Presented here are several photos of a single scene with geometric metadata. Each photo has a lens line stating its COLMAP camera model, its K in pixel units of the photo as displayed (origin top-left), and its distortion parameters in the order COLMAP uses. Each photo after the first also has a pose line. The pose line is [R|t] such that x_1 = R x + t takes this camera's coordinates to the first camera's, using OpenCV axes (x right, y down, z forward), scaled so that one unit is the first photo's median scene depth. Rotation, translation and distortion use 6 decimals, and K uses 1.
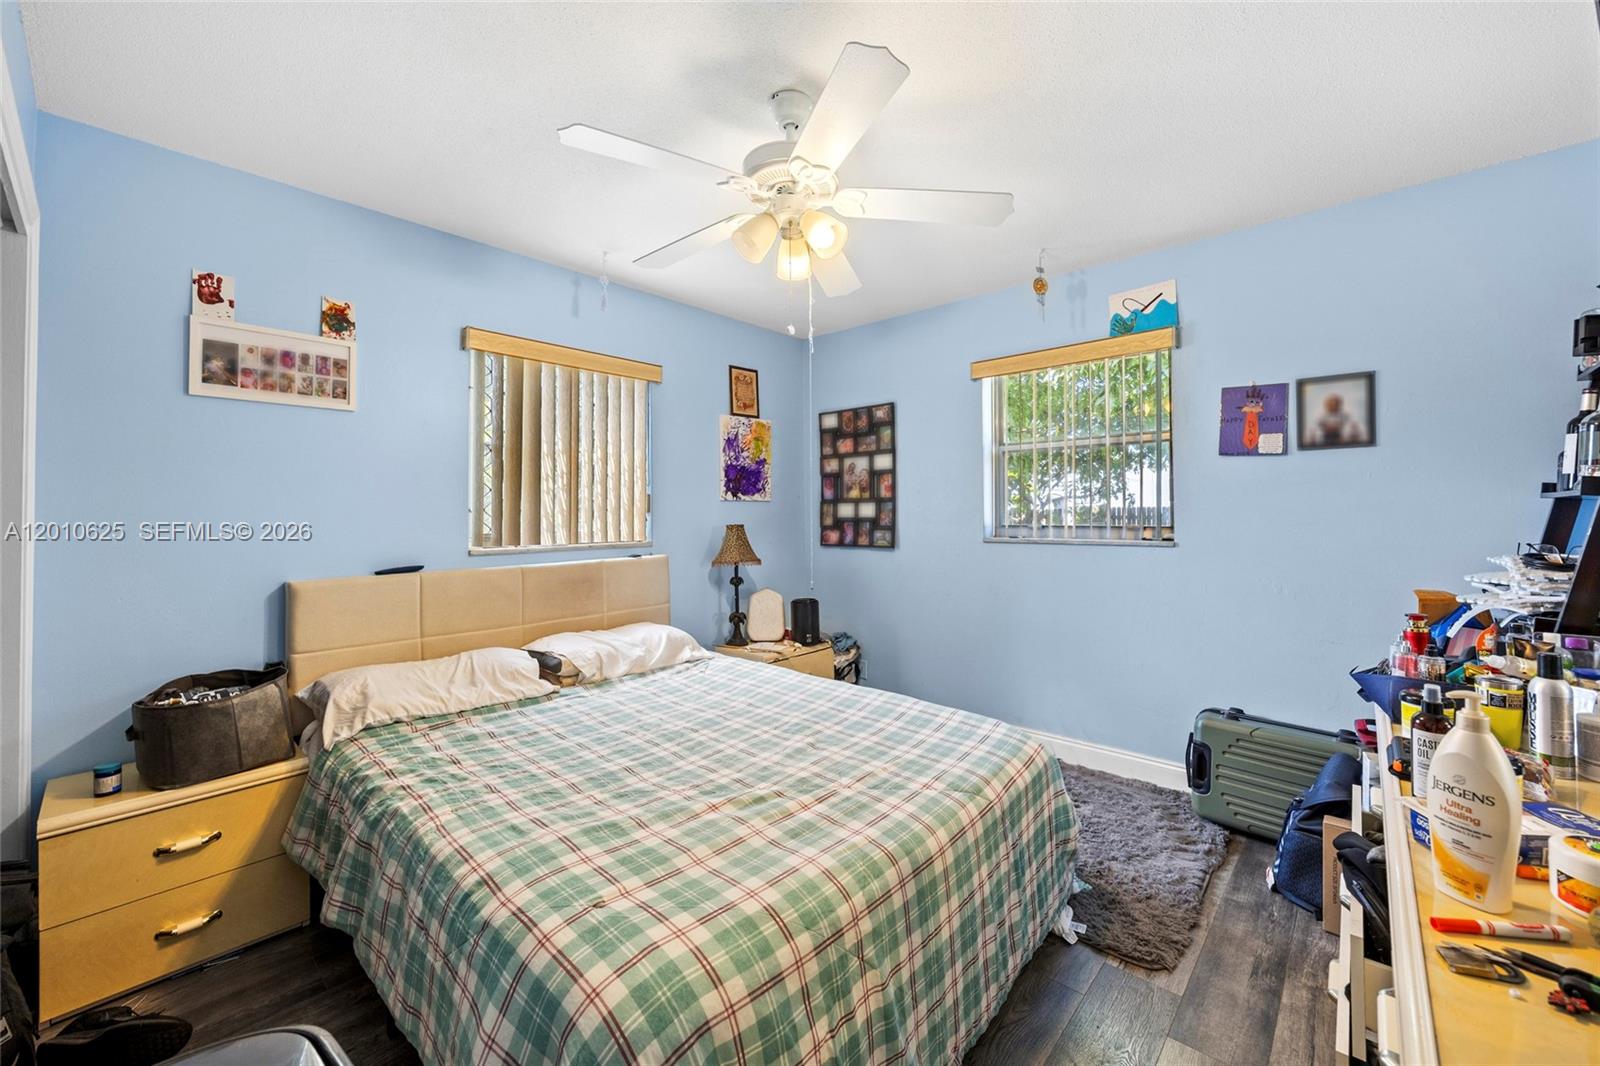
lens RADIAL K [[619.2, 0, 799.1], [0, 619.2, 517.8], [0, 0, 1]] dist [-0.006636, 0.000281]
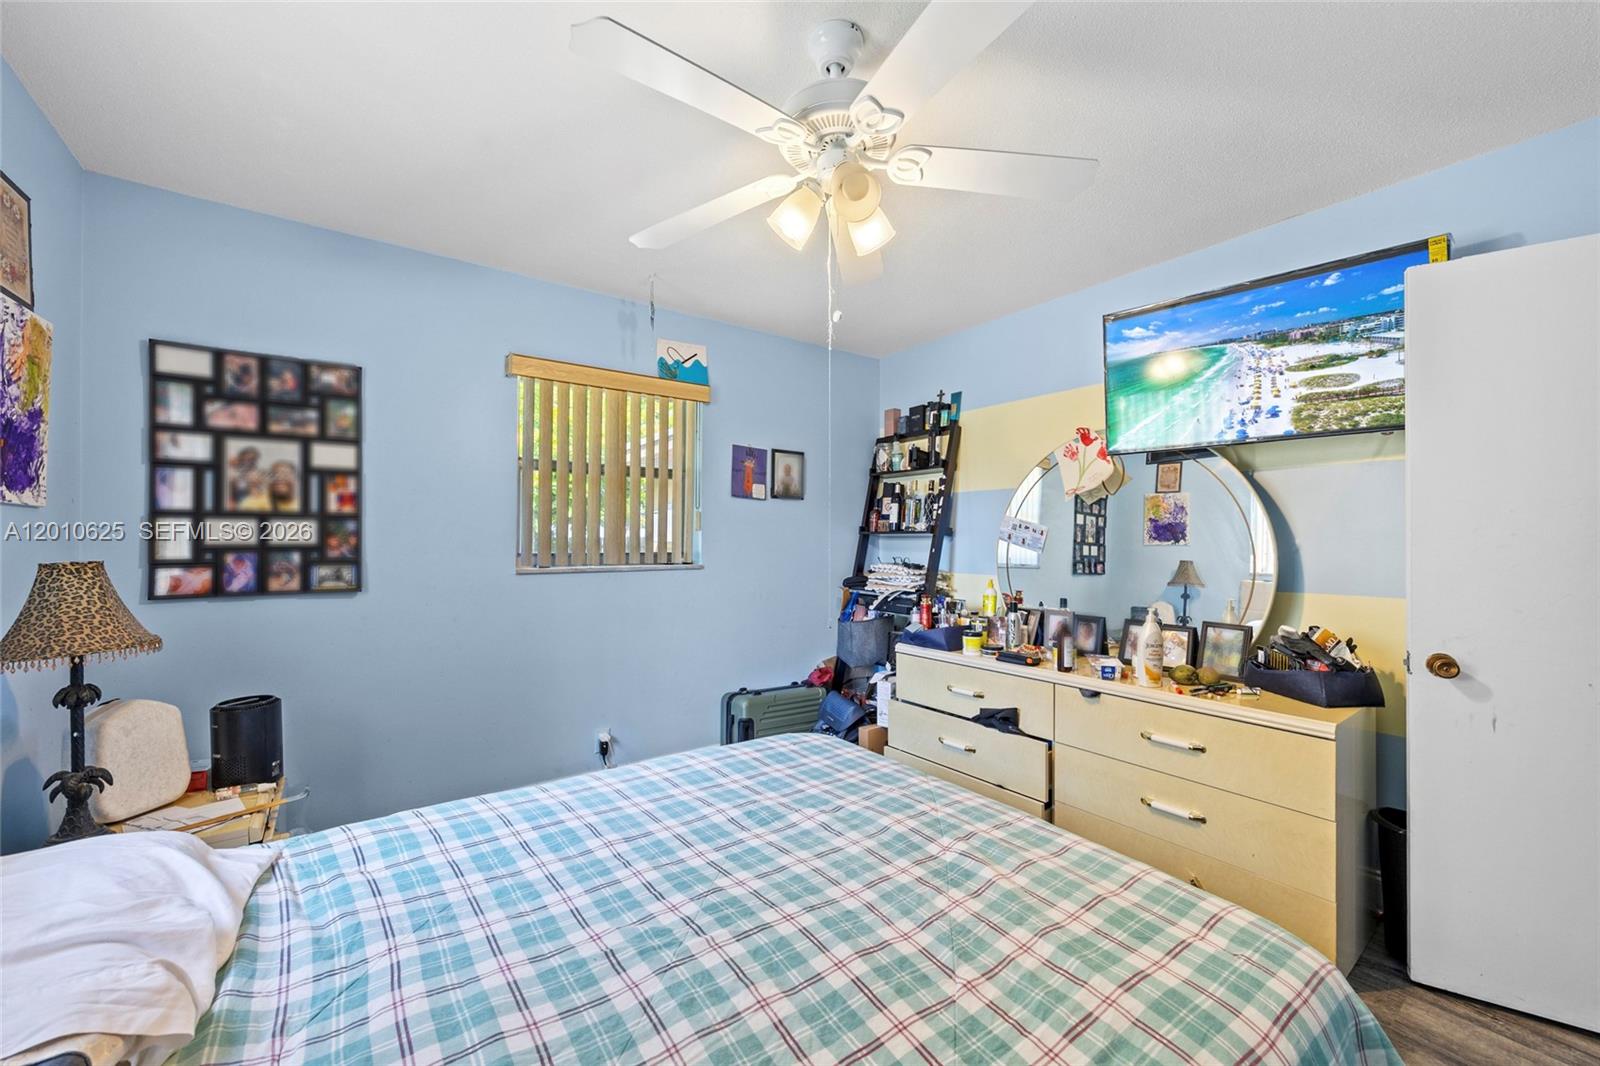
lens RADIAL K [[619.2, 0, 844.2], [0, 619.2, 520.5], [0, 0, 1]] dist [-0.006636, 0.000281]
pose [[0.205354, 0.036806, 0.977995, -0.370428], [-0.006659, 0.999322, -0.036210, -0.005363], [-0.978665, 0.000923, 0.205460, 0.364718]]
